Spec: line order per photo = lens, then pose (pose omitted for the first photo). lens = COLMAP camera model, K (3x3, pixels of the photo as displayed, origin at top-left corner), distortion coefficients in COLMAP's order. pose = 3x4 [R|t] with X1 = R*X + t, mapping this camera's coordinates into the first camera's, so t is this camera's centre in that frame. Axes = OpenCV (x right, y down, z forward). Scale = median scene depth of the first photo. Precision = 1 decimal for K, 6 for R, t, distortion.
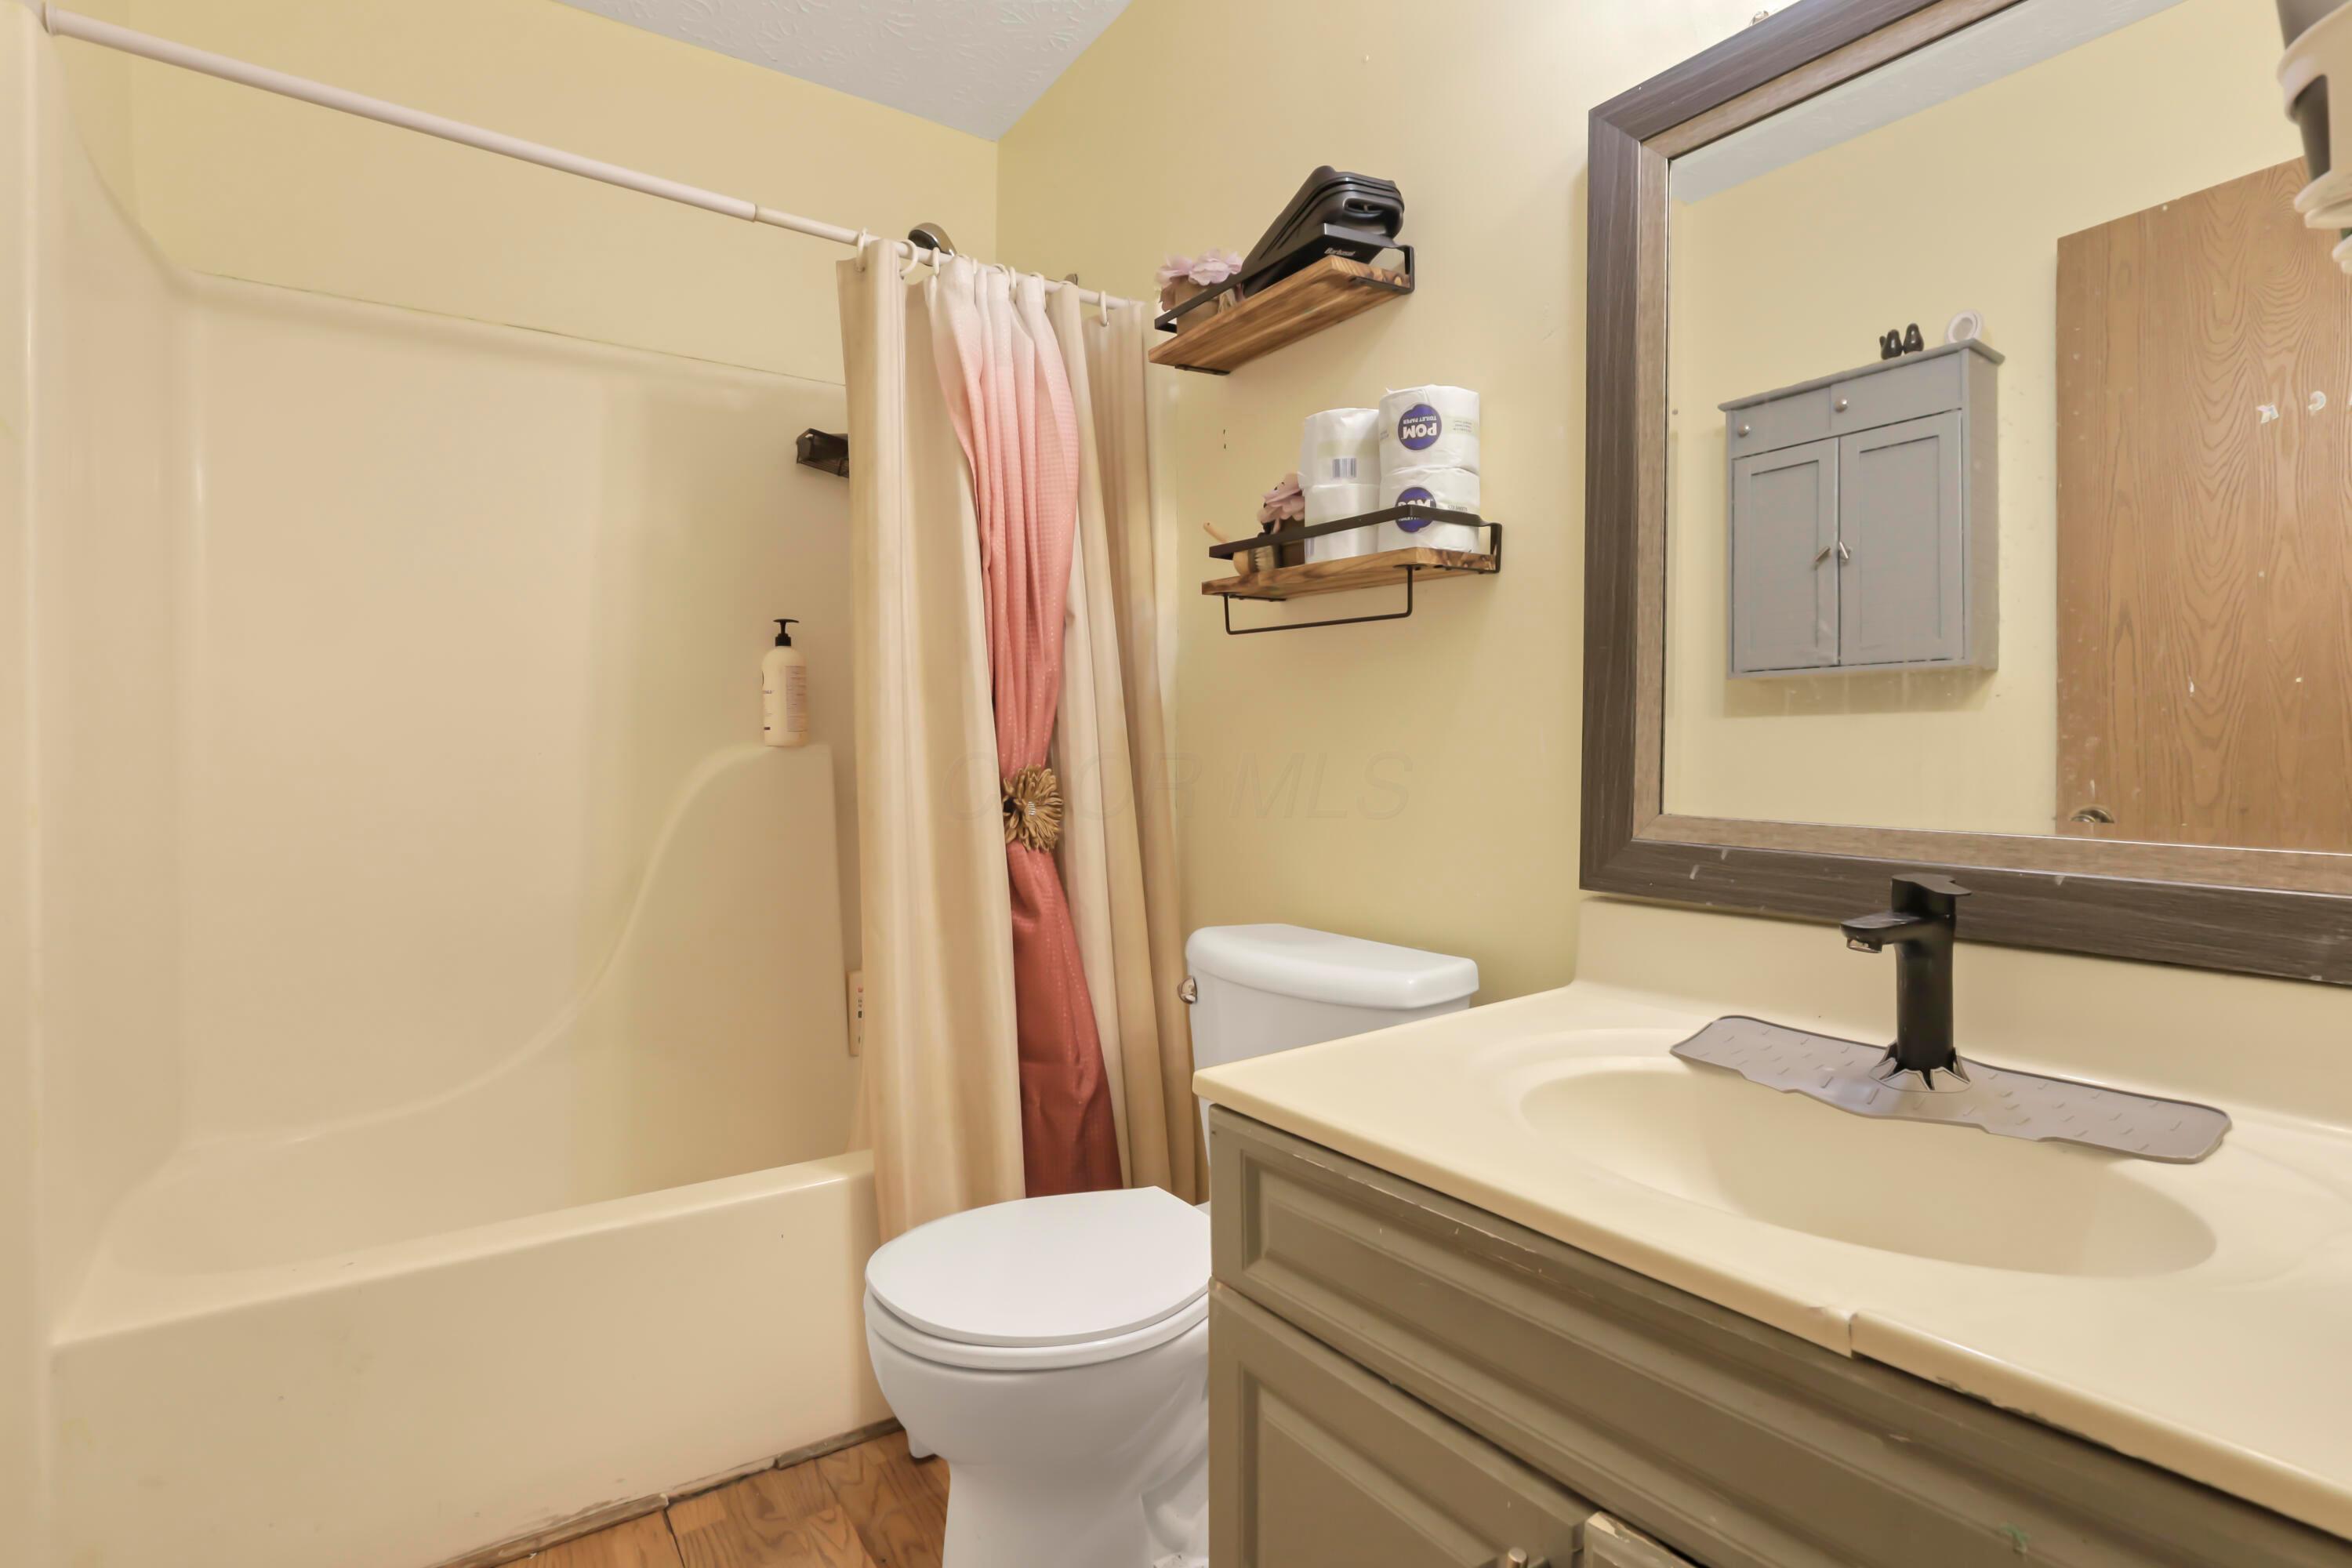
lens RADIAL K [[1099.1, 0, 1169.6], [0, 1099.1, 760.7], [0, 0, 1]] dist [-0.031373, 0.006862]
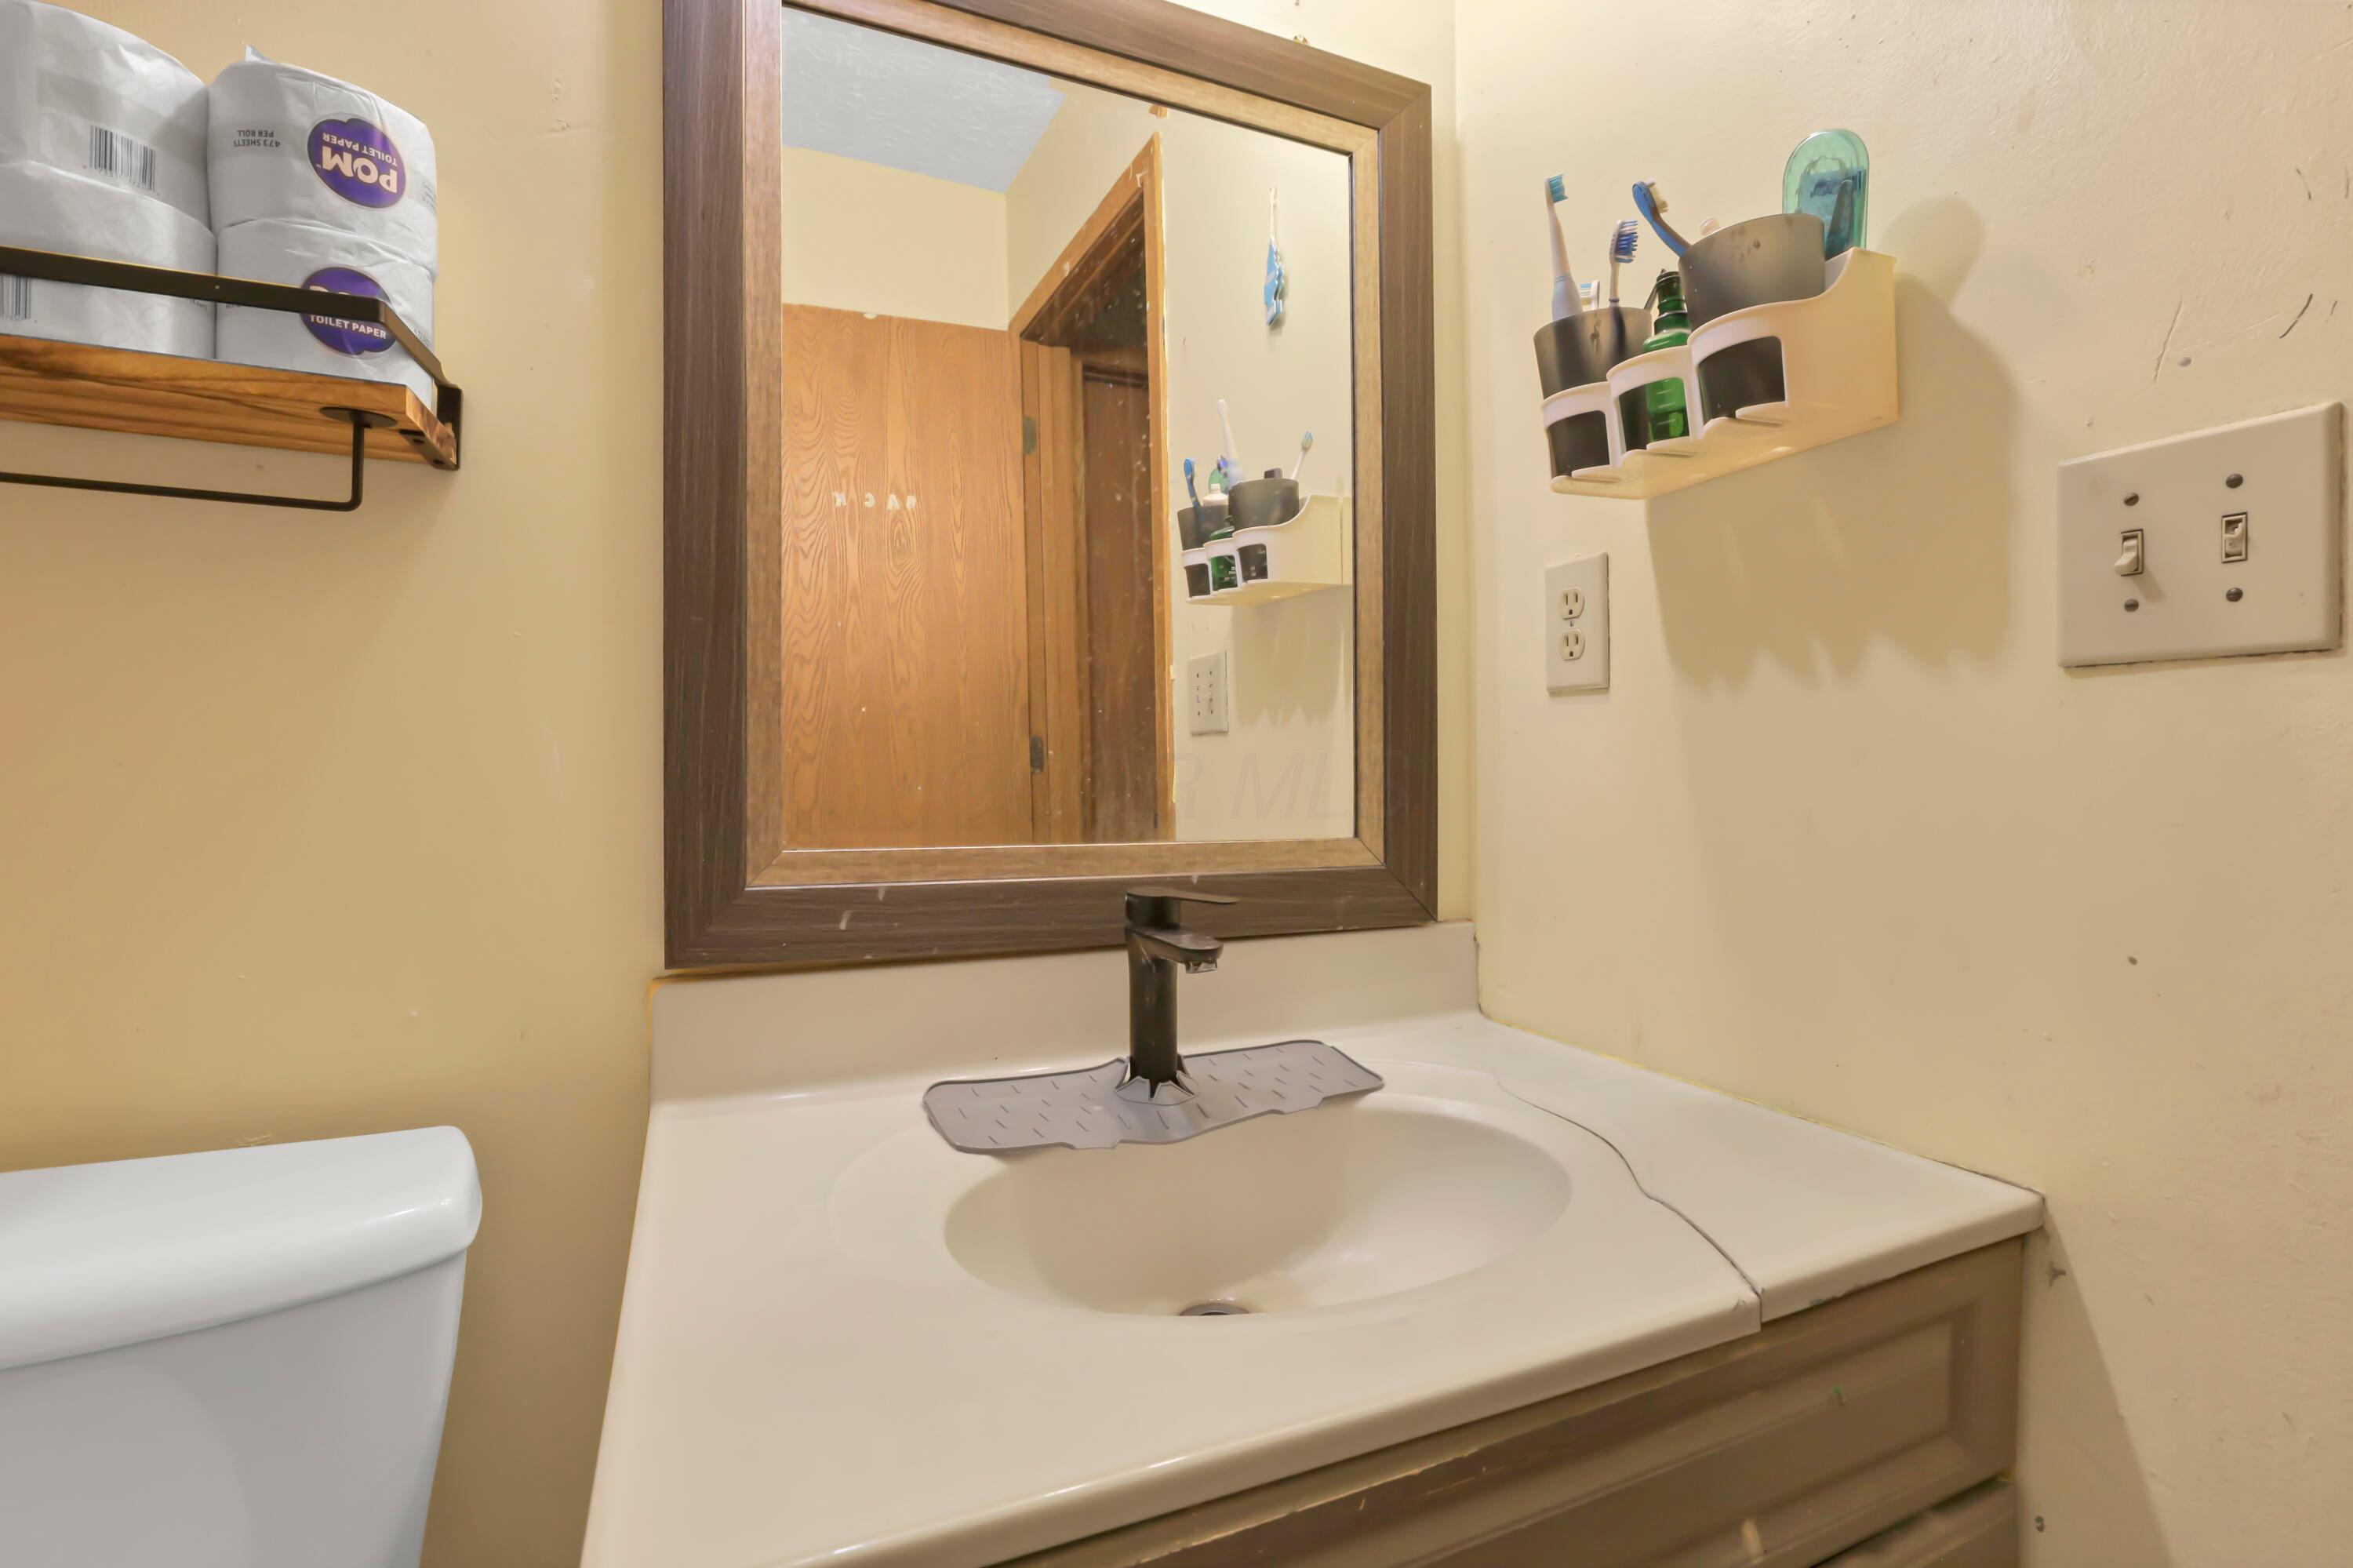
lens RADIAL K [[1099.6, 0, 1170.1], [0, 1099.6, 760.7], [0, 0, 1]] dist [-0.031373, 0.006862]
pose [[0.203189, 0.008302, 0.979104, -0.205784], [0.012377, 0.999862, -0.011047, -0.001007], [-0.979061, 0.014363, 0.203059, 0.511573]]
